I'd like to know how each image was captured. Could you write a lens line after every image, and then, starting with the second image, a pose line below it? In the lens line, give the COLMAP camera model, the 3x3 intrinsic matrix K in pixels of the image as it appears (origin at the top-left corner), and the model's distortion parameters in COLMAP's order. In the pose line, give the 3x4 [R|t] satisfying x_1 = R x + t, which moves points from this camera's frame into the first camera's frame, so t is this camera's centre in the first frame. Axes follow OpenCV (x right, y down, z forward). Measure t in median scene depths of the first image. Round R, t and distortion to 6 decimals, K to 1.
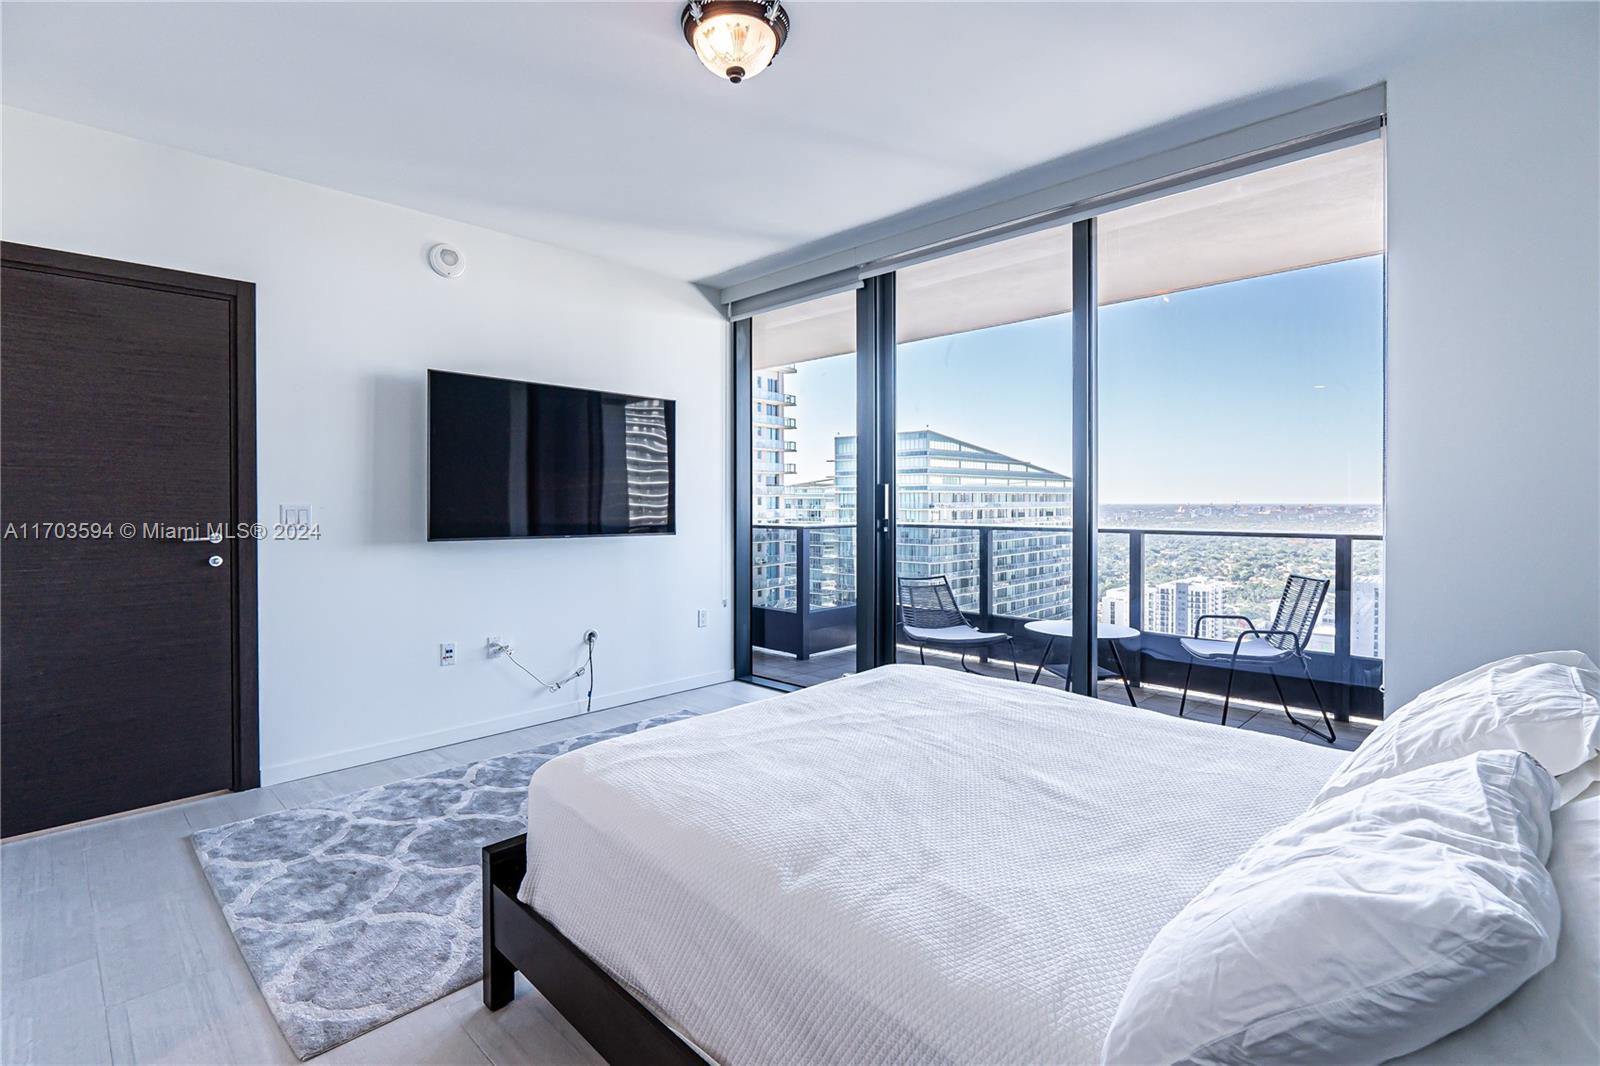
lens RADIAL K [[736.8, 0, 794.8], [0, 736.8, 506.6], [0, 0, 1]] dist [-0.009819, 0.002728]
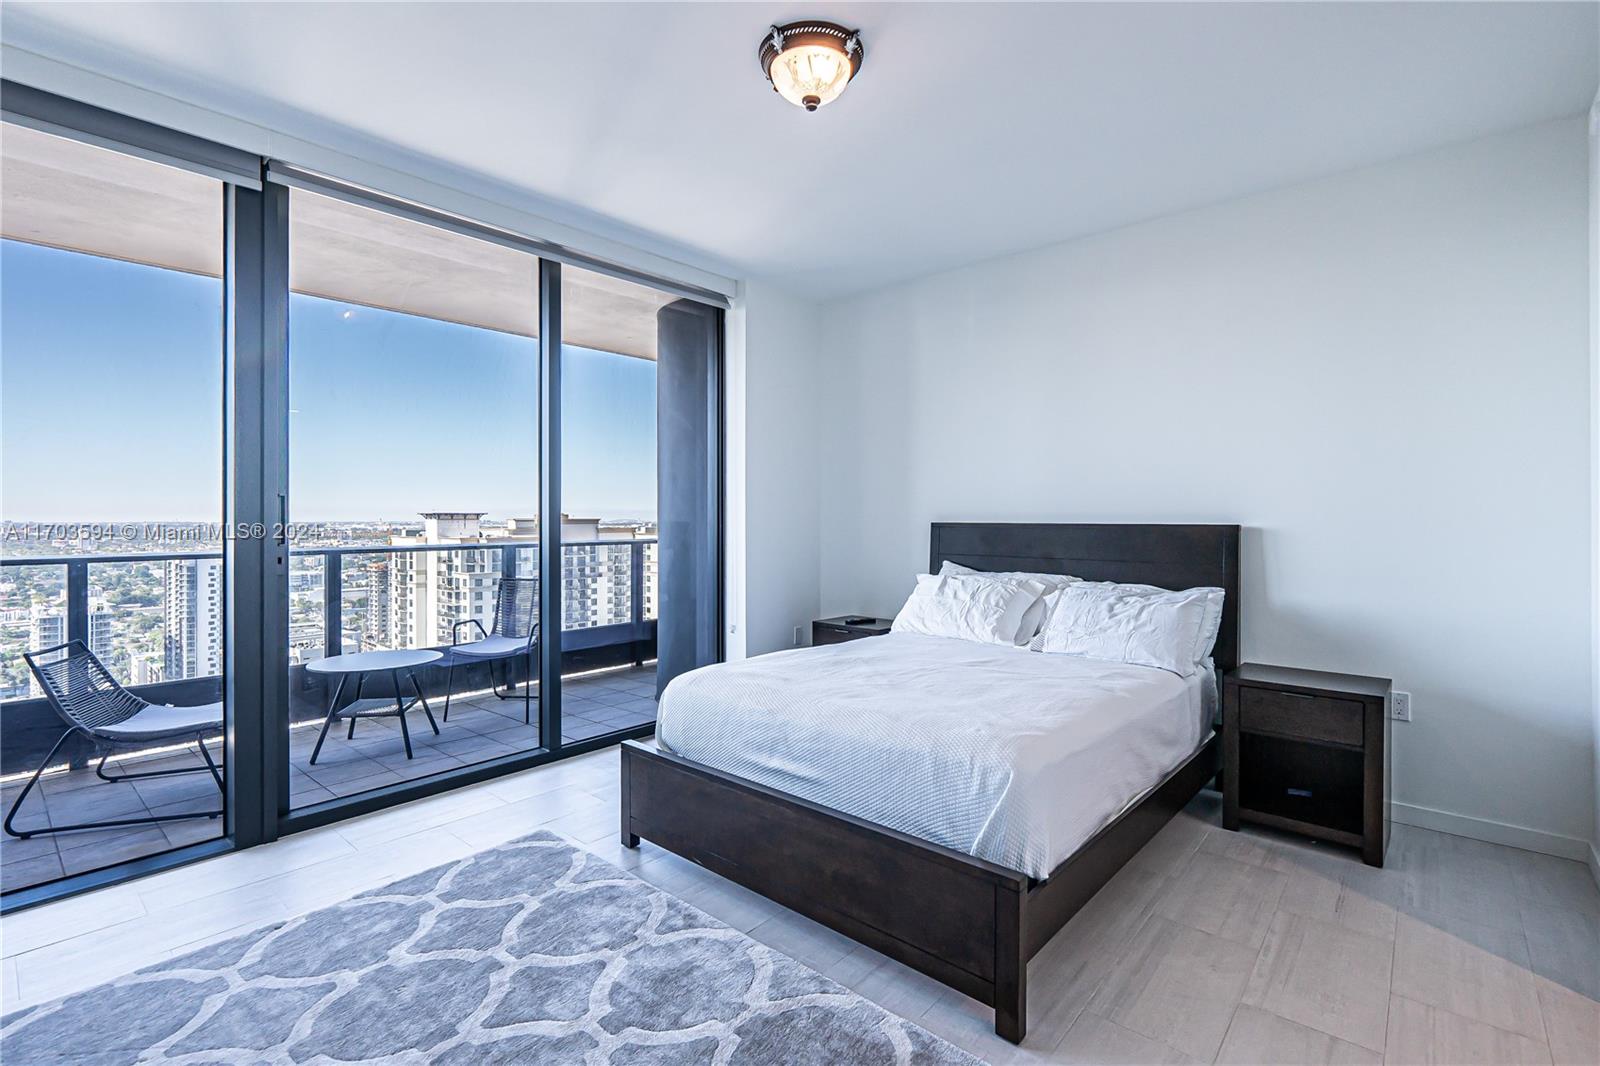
lens RADIAL K [[736.8, 0, 803.1], [0, 736.8, 522.8], [0, 0, 1]] dist [-0.009819, 0.002728]
pose [[-0.050936, -0.002392, 0.998699, -0.562298], [0.007444, 0.999968, 0.002775, -0.000746], [-0.998674, 0.007576, -0.050917, 0.538749]]
